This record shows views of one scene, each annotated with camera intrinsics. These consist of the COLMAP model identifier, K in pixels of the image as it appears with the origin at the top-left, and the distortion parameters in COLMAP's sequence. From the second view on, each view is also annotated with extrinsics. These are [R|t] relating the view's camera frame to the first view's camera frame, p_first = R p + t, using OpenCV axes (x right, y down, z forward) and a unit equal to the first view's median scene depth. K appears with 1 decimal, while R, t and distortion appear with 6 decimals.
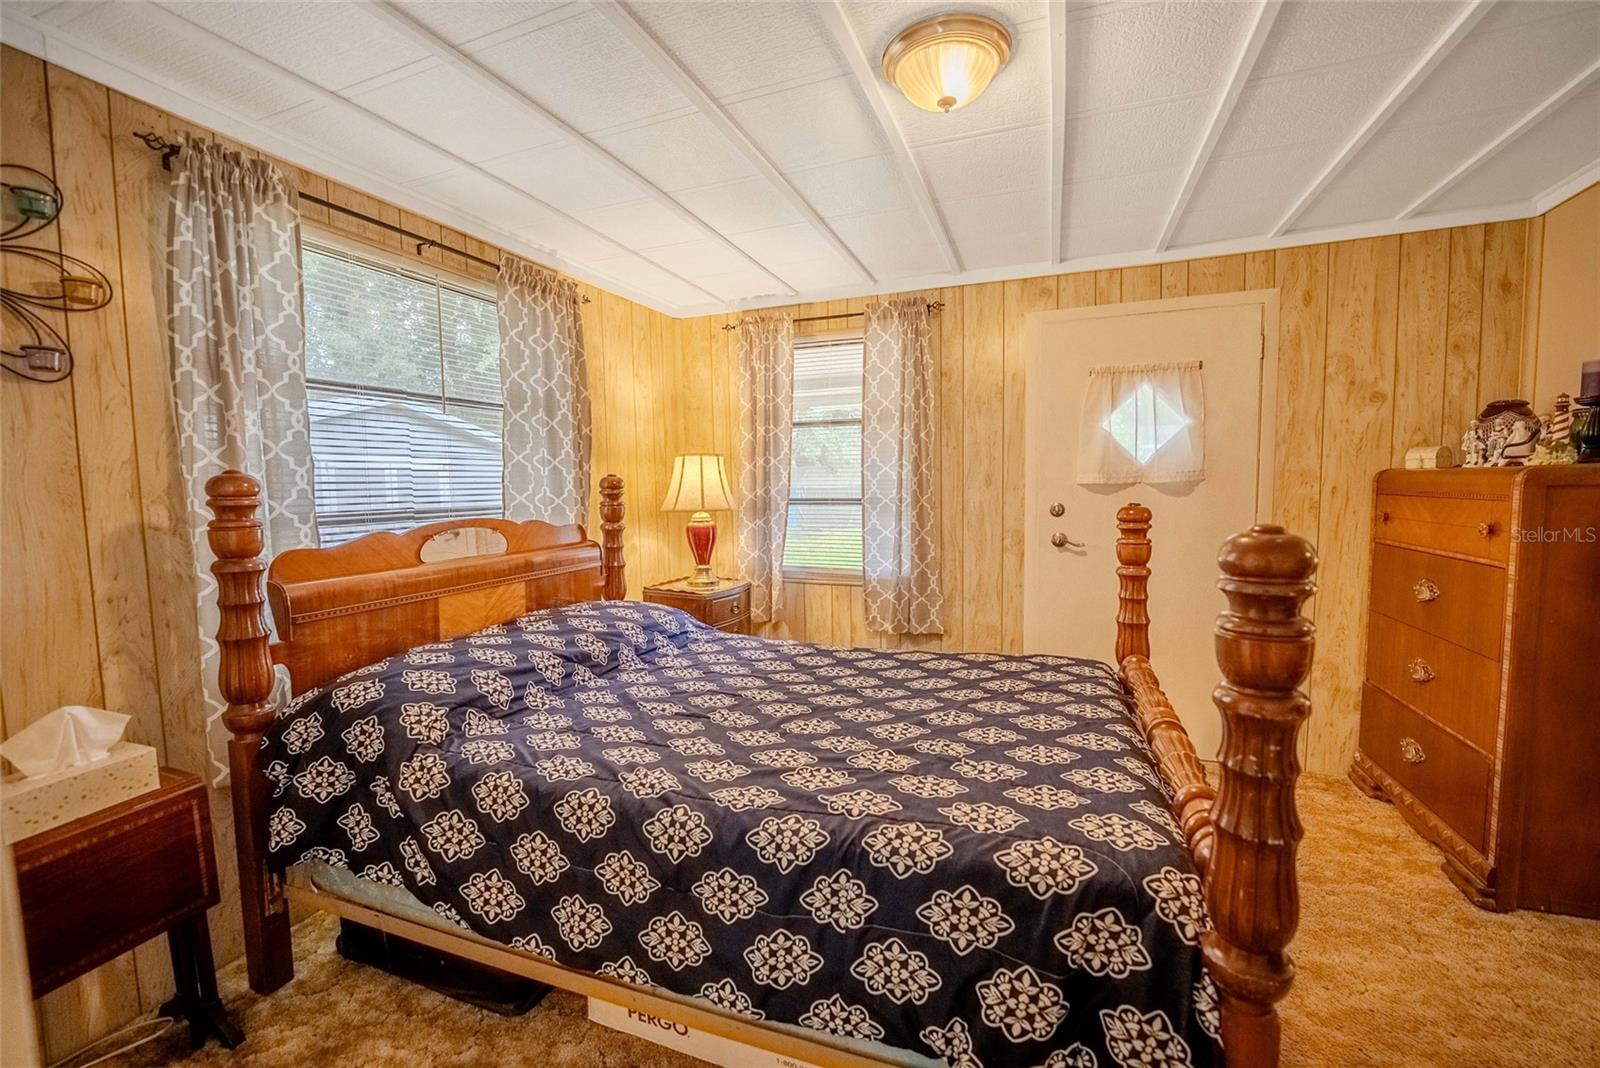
lens RADIAL K [[654.7, 0, 797.0], [0, 654.7, 522.6], [0, 0, 1]] dist [-0.020061, 0.000435]
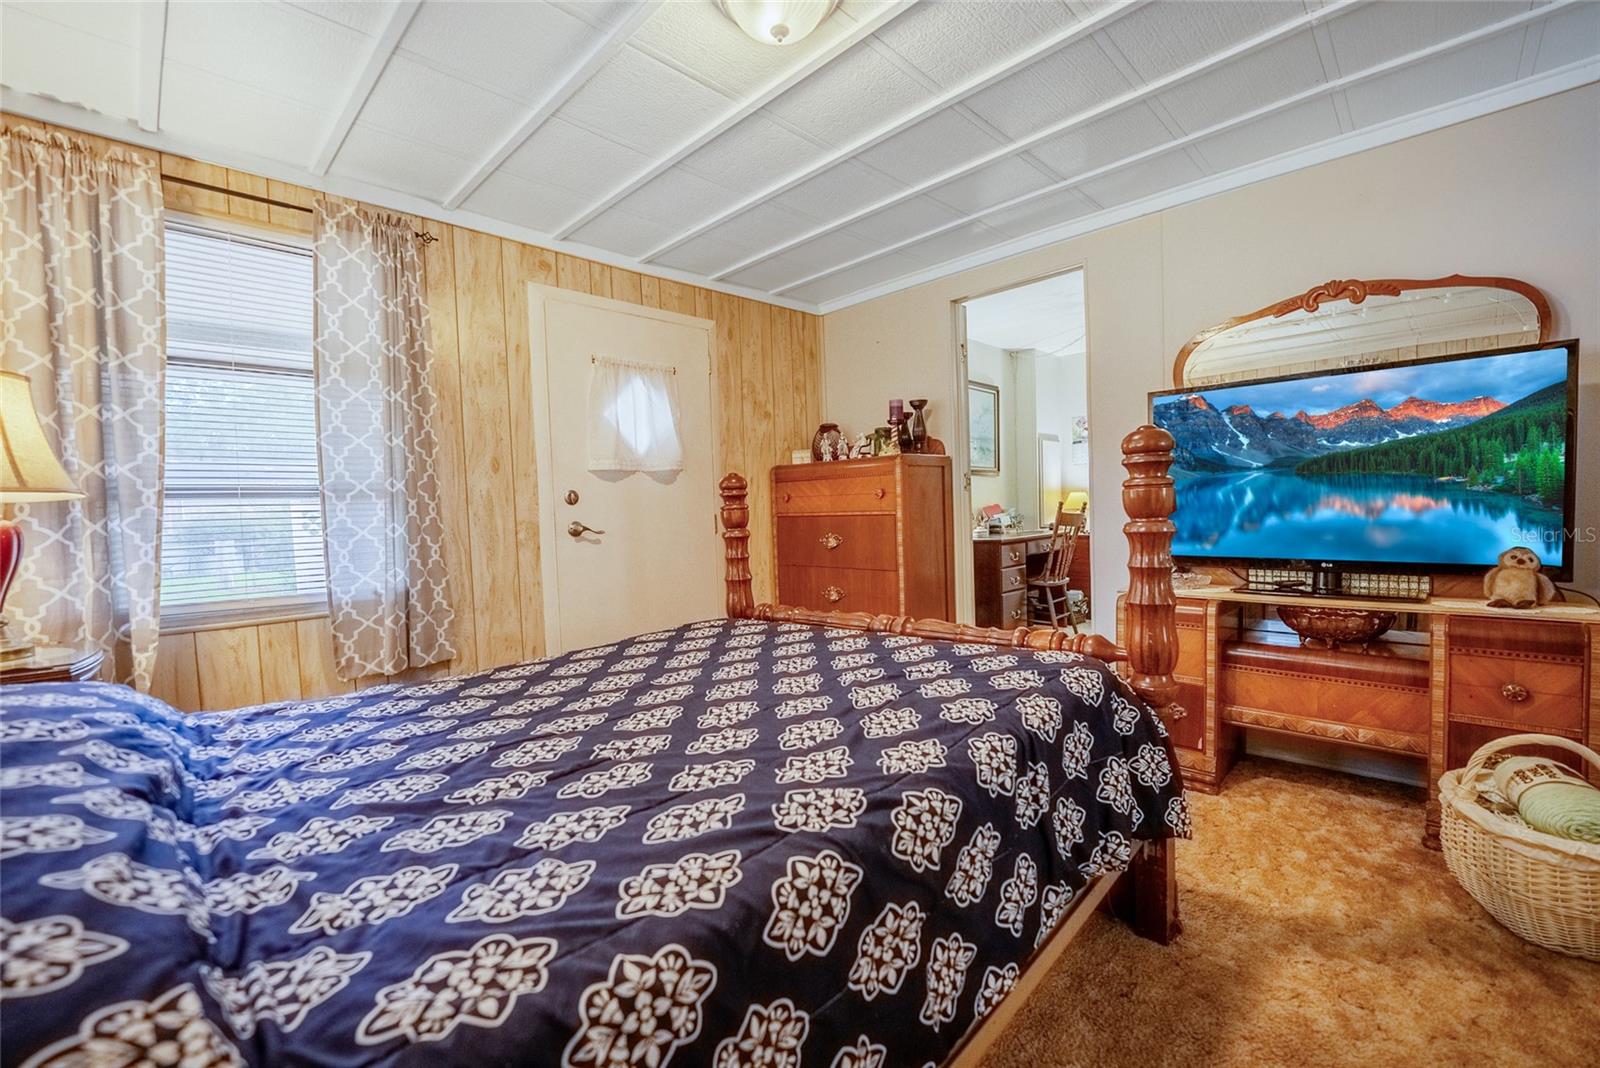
lens RADIAL K [[654.7, 0, 813.2], [0, 654.7, 522.6], [0, 0, 1]] dist [-0.020061, 0.000435]
pose [[0.399091, -0.025035, 0.916570, -0.346440], [0.084313, 0.996394, -0.009496, 0.057645], [-0.913027, 0.081069, 0.399762, 0.321393]]
